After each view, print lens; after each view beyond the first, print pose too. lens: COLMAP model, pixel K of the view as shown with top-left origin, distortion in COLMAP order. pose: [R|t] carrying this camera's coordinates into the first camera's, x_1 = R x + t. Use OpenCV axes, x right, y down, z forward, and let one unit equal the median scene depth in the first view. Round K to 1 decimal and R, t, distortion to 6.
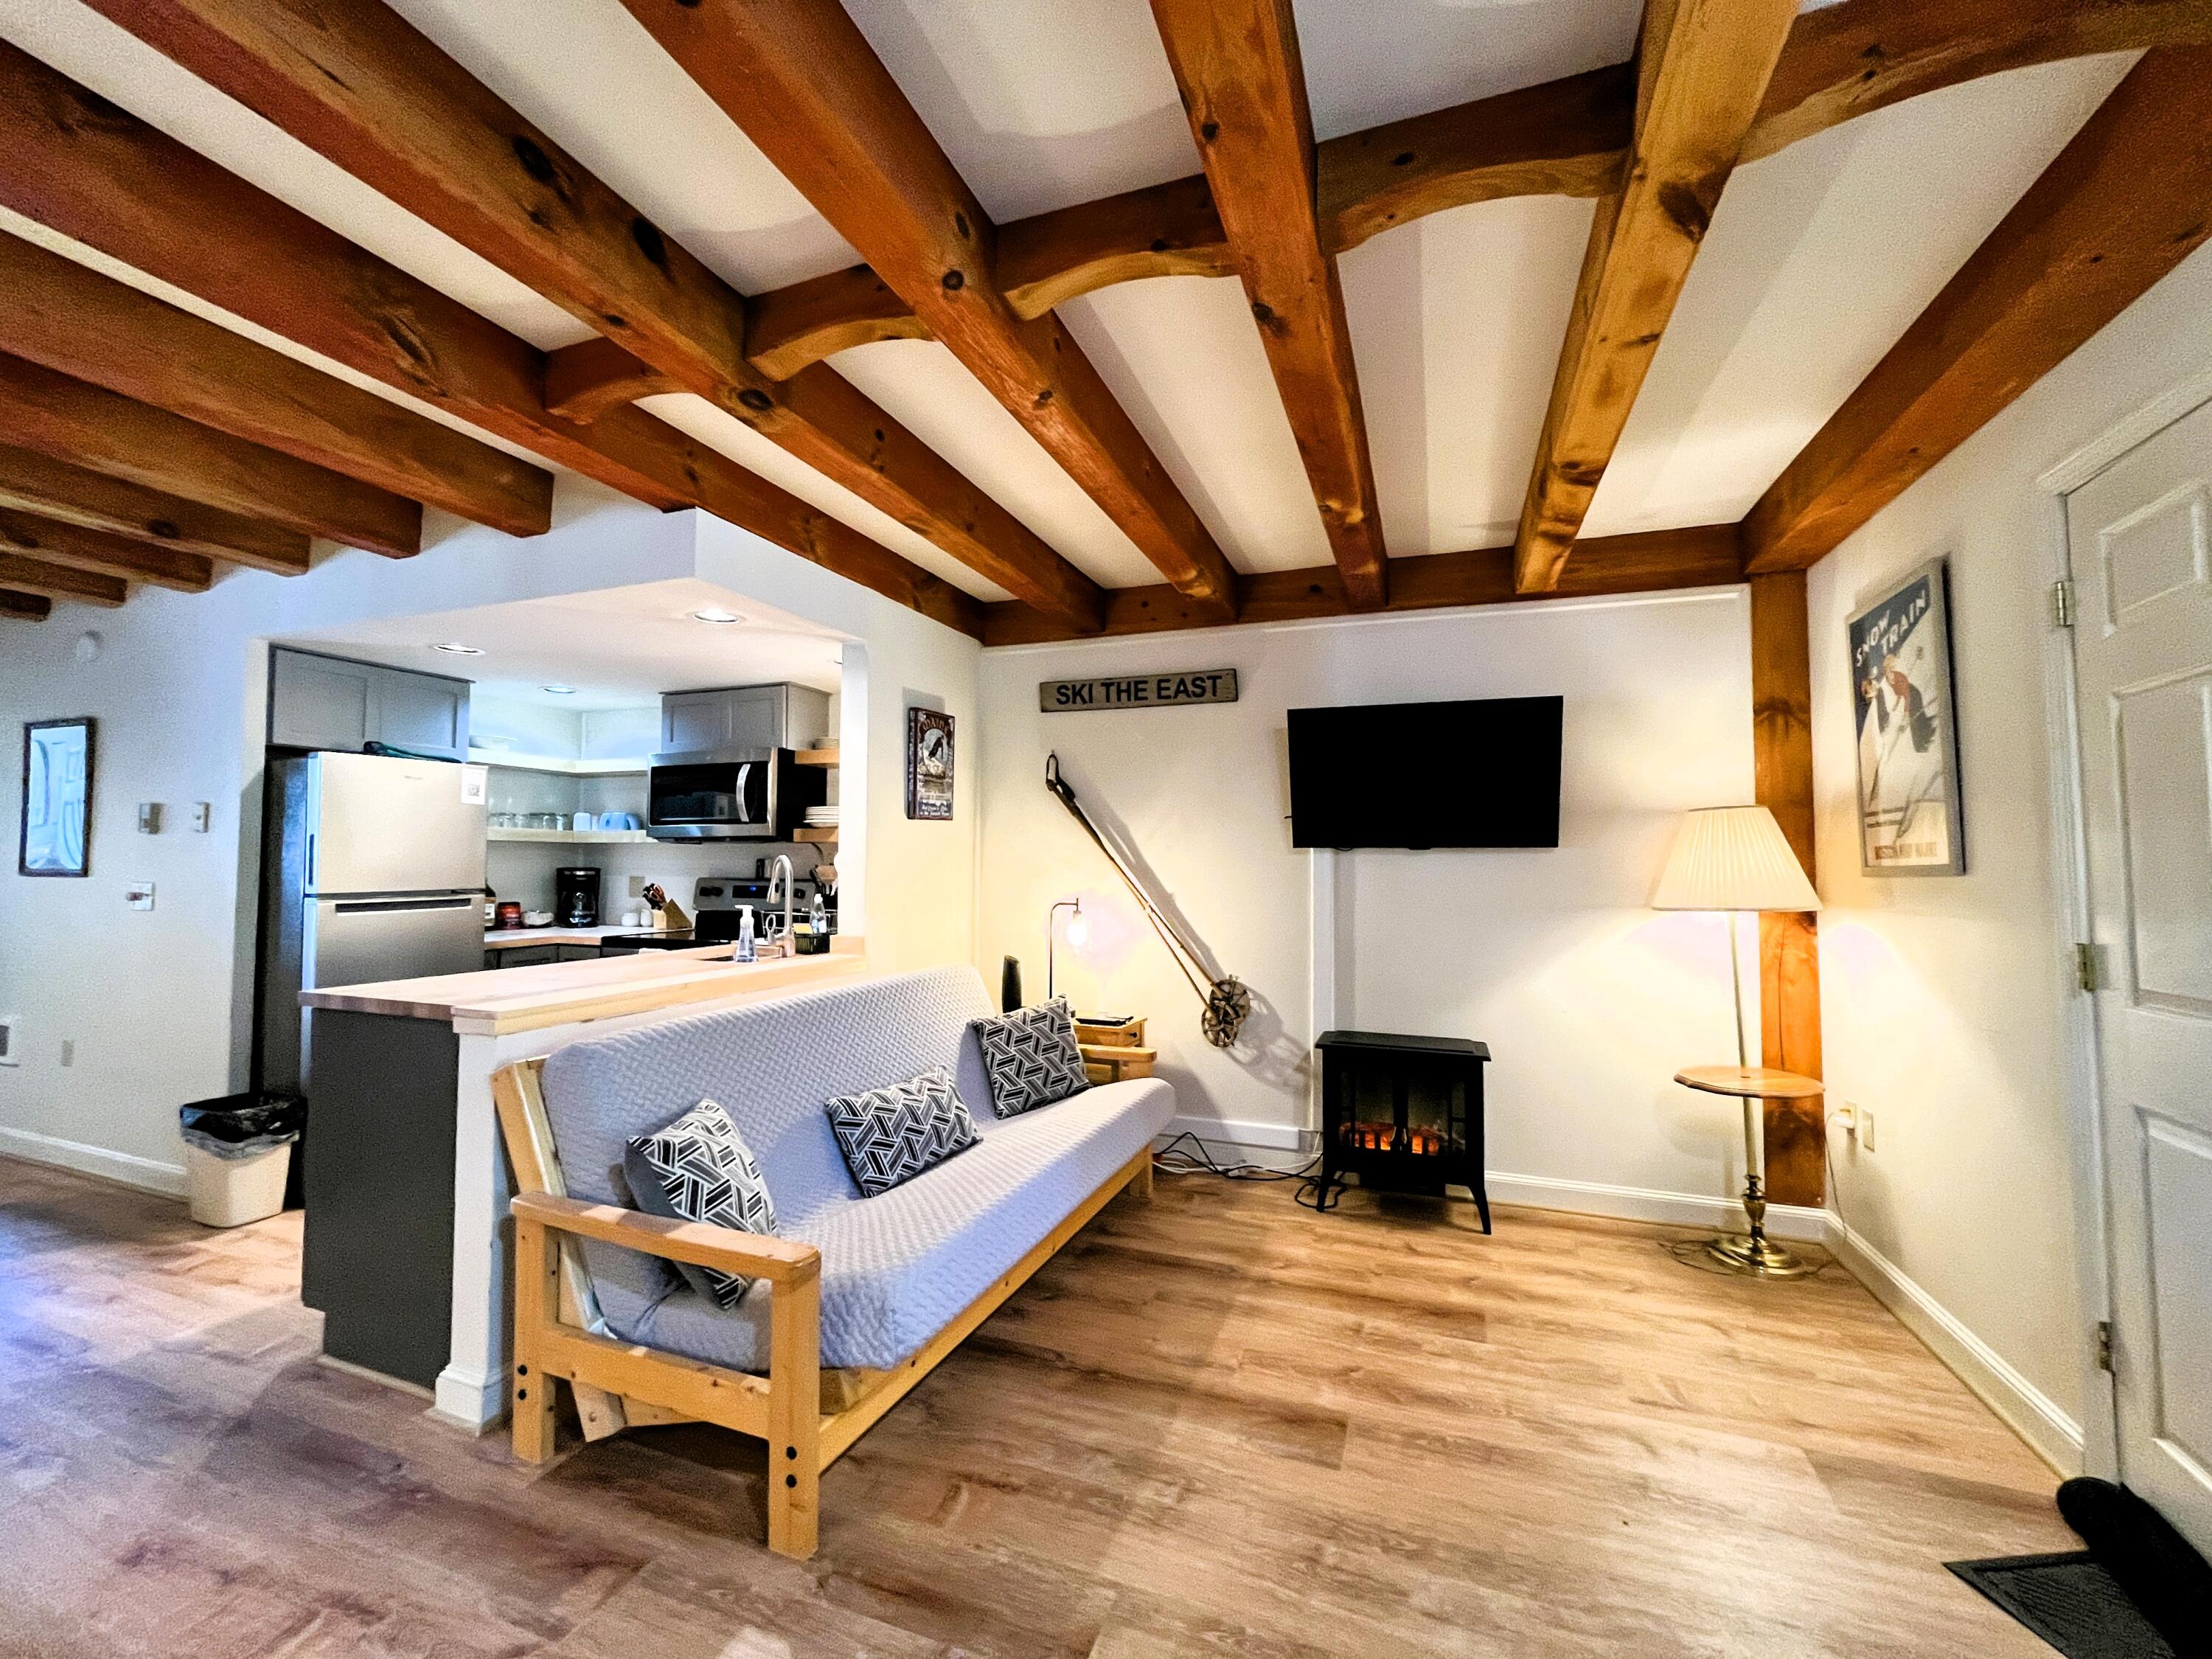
lens RADIAL K [[898.2, 0, 1100.9], [0, 898.2, 829.3], [0, 0, 1]] dist [-0.003798, 0.000199]
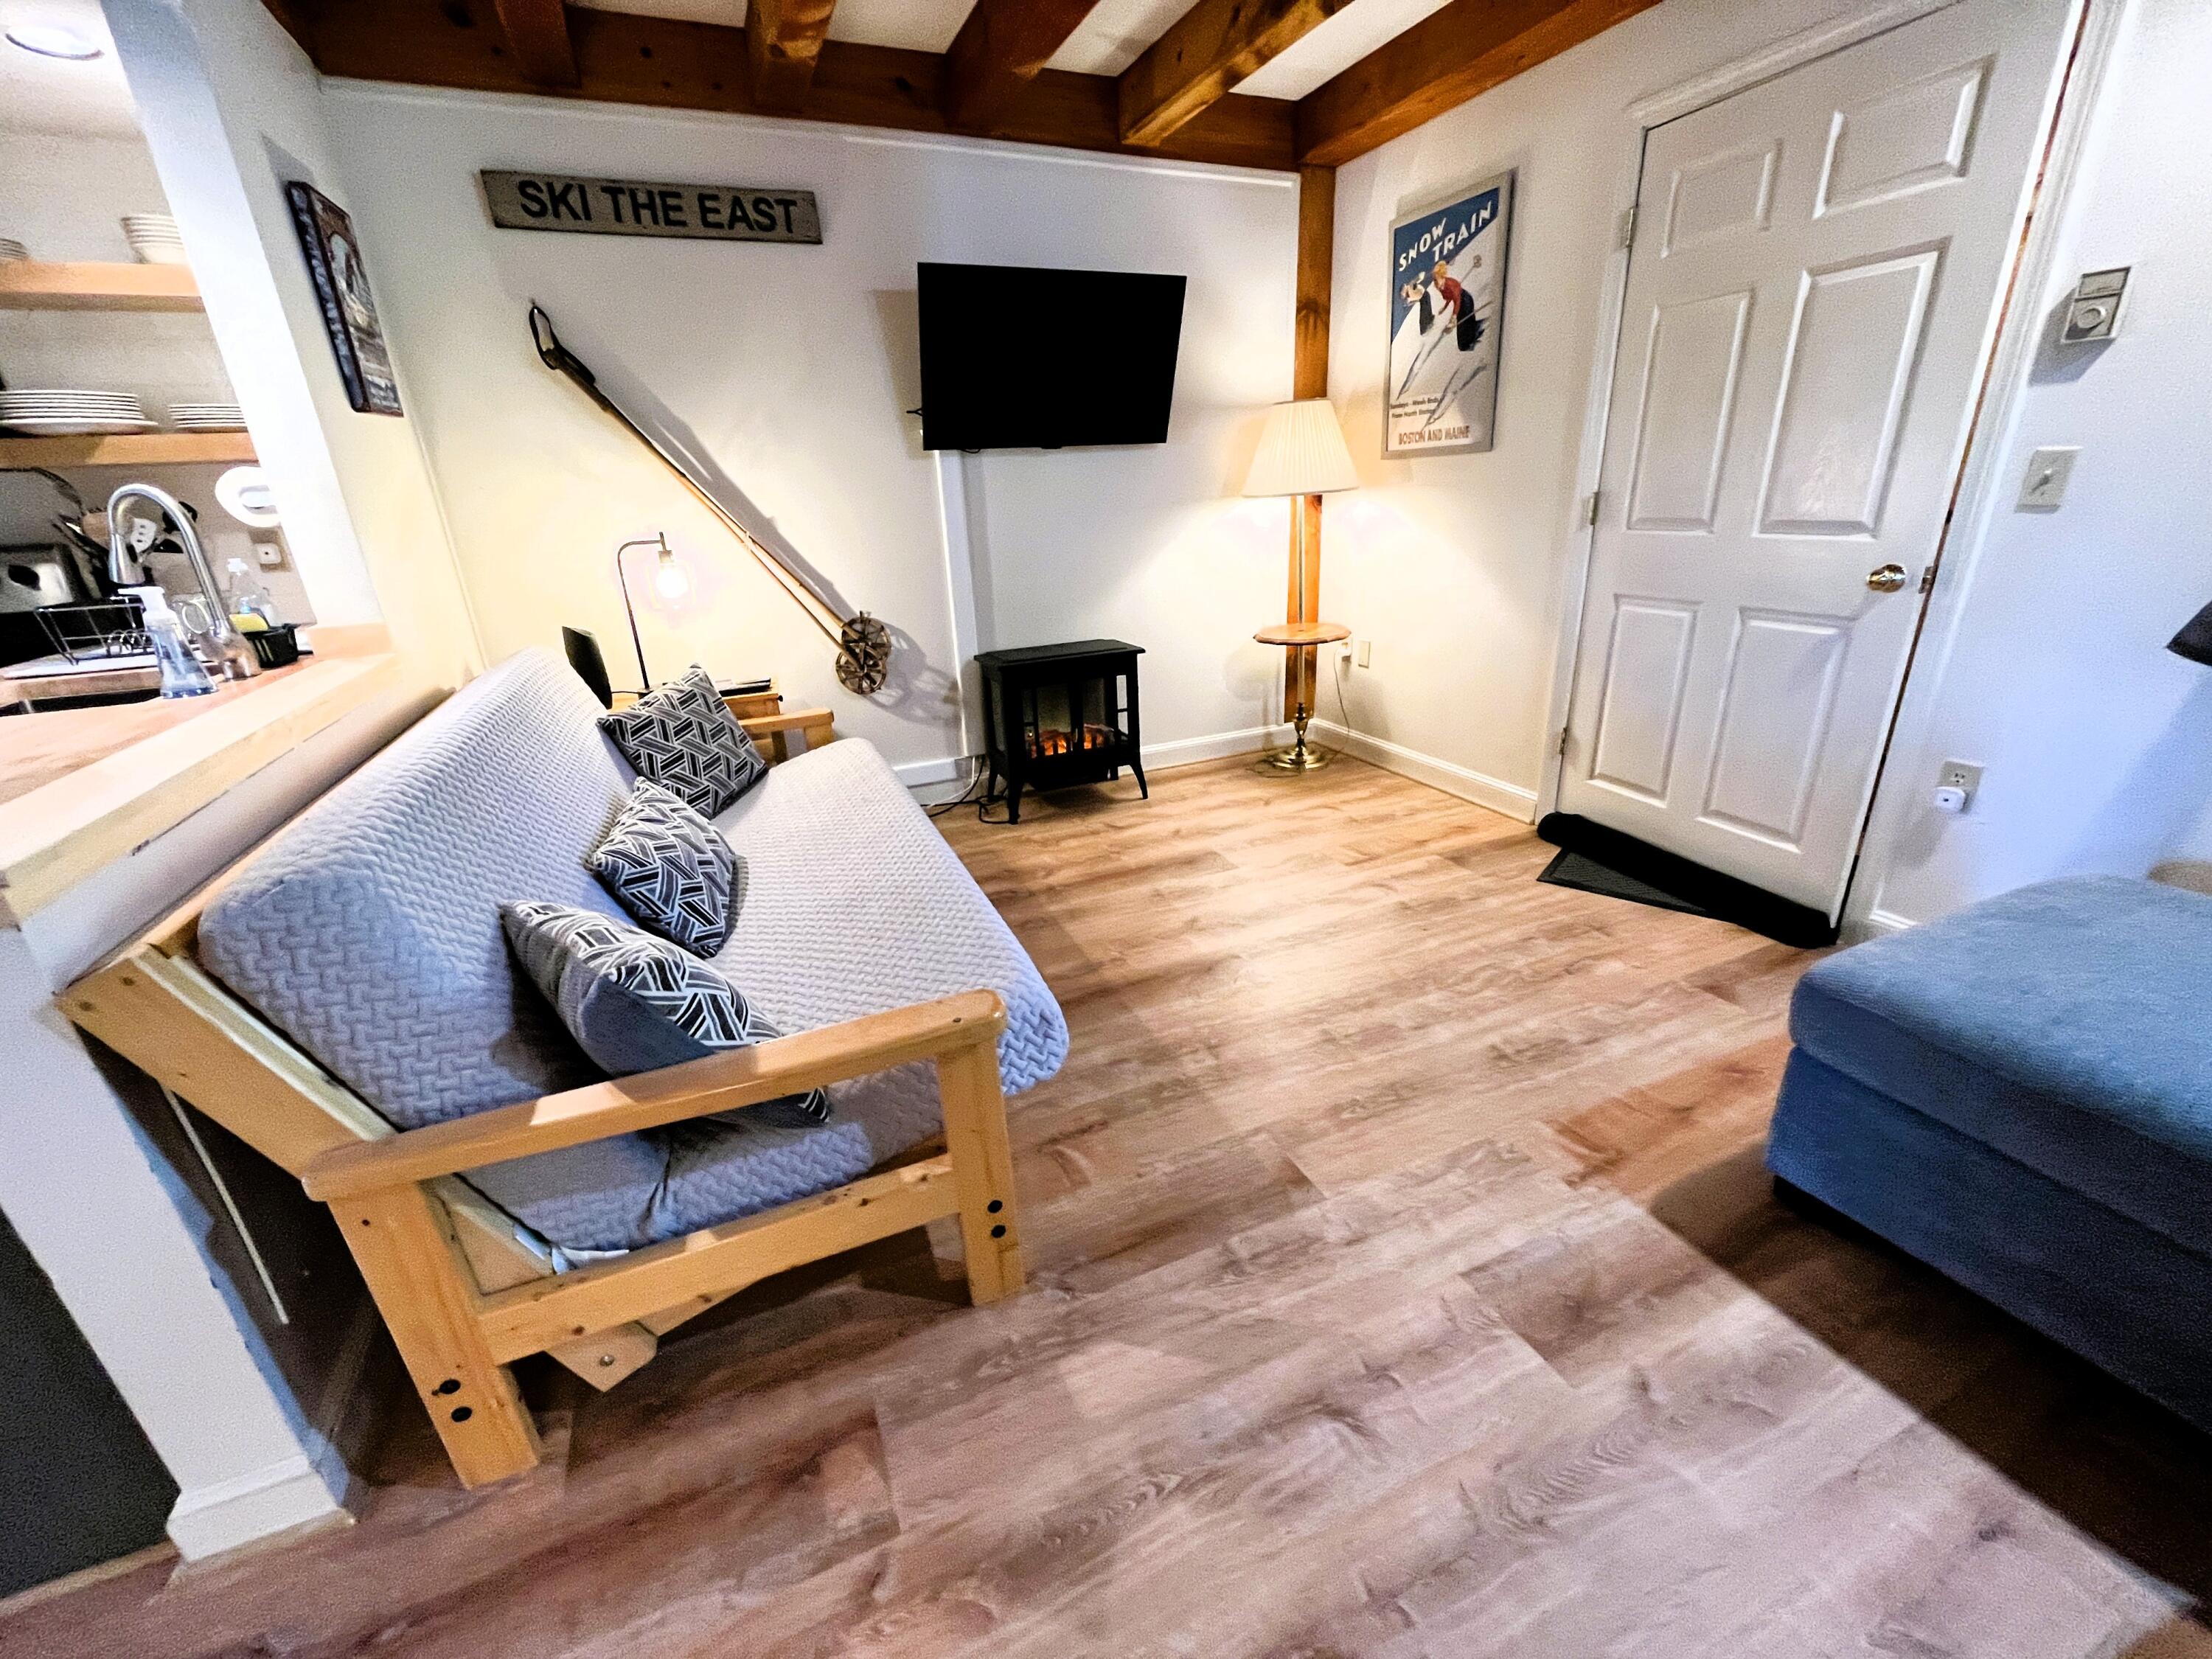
lens RADIAL K [[898.2, 0, 1100.8], [0, 898.2, 829.0], [0, 0, 1]] dist [-0.003798, 0.000199]
pose [[0.715933, -0.287896, 0.636047, -0.382580], [0.019420, 0.918881, 0.394056, 0.021974], [-0.697899, -0.269766, 0.663448, 0.252700]]
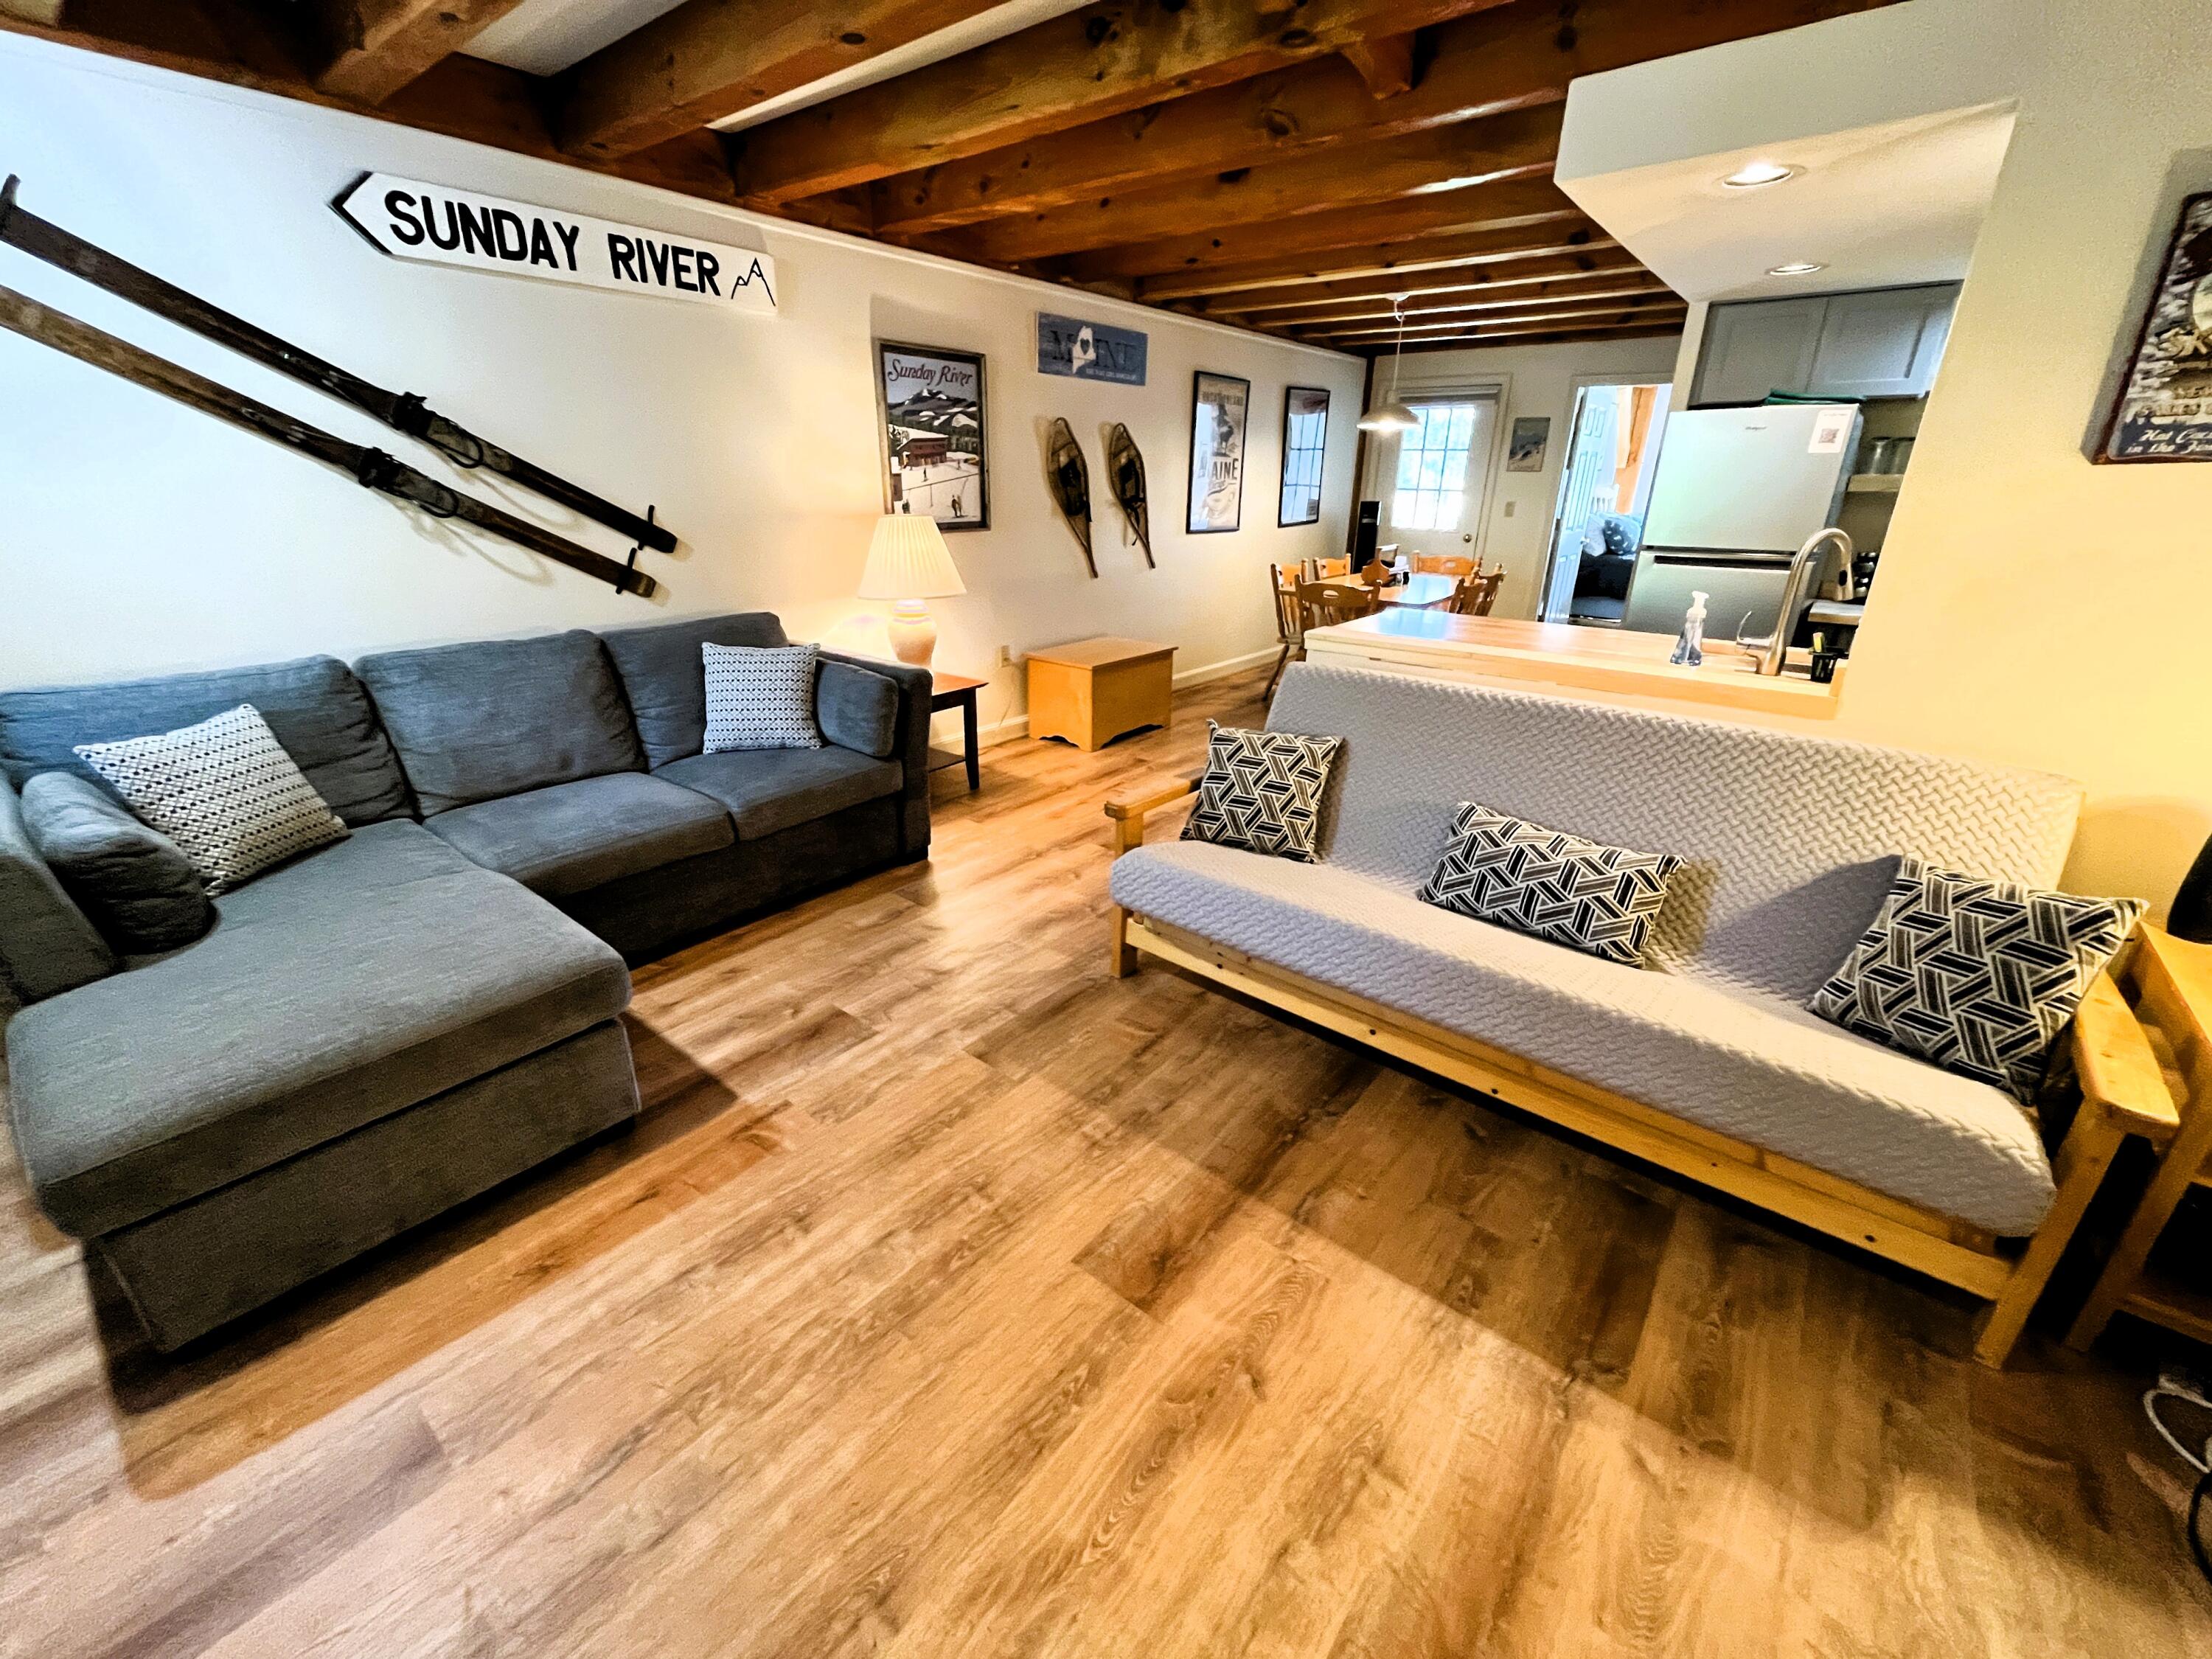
lens RADIAL K [[898.2, 0, 1101.0], [0, 898.2, 830.9], [0, 0, 1]] dist [-0.003798, 0.000199]
pose [[-0.318332, 0.343181, -0.883681, 0.567689], [0.027347, 0.935109, 0.353302, -0.013236], [0.947585, 0.088301, -0.307060, 0.787181]]
